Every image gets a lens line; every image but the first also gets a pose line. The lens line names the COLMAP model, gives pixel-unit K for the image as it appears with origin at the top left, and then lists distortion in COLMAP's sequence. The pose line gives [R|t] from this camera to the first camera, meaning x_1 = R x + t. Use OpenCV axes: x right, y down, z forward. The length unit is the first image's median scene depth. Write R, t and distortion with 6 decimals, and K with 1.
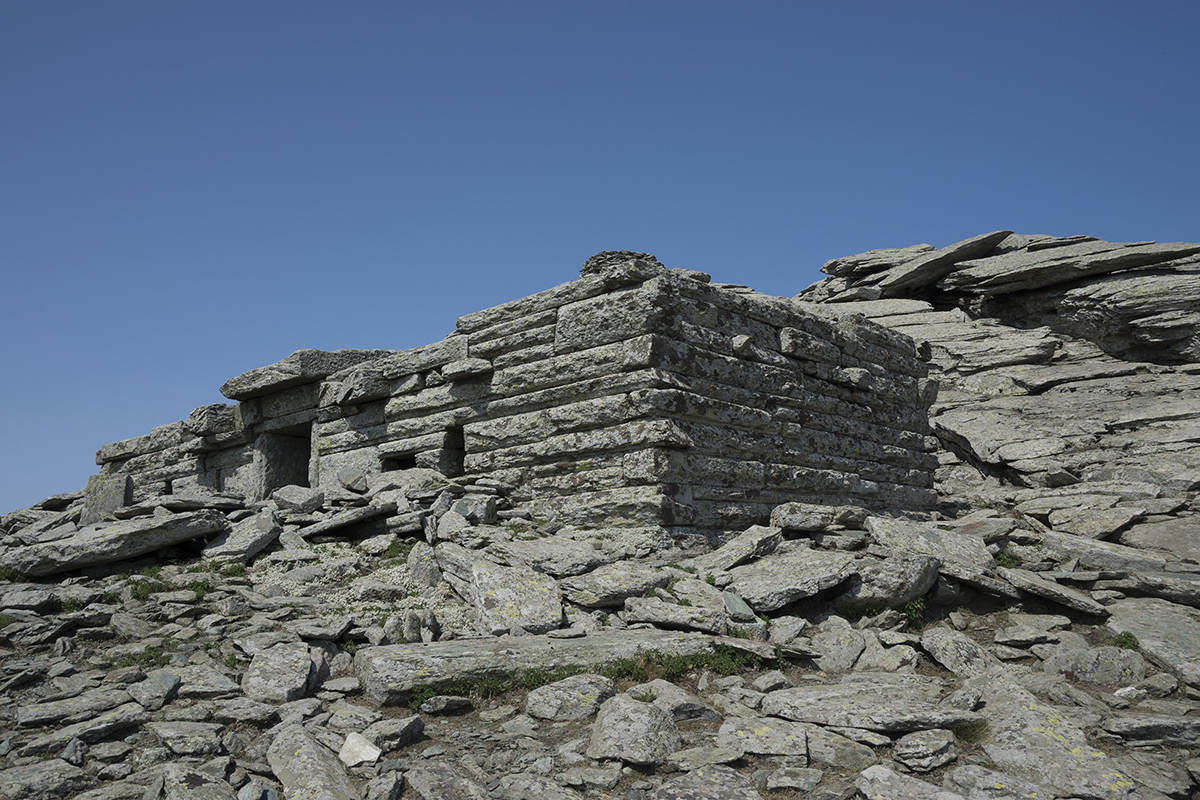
lens RADIAL K [[968.0, 0, 594.1], [0, 968.0, 406.6], [0, 0, 1]] dist [-0.043197, 0.007627]
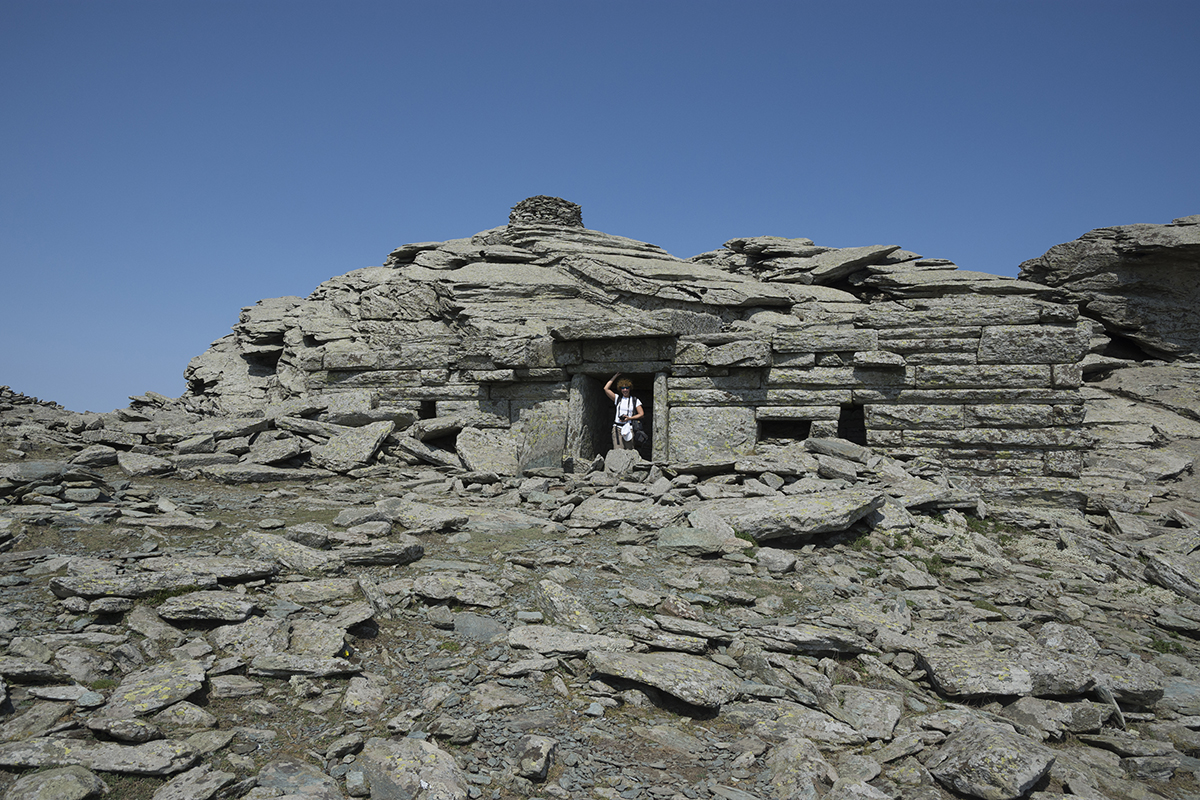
lens RADIAL K [[840.0, 0, 607.1], [0, 840.0, 397.7], [0, 0, 1]] dist [-0.059302, 0.014357]
pose [[0.934222, 0.099417, 0.342558, -0.833207], [-0.131206, 0.988820, 0.070851, -0.022069], [-0.331685, -0.111136, 0.936821, 0.140149]]
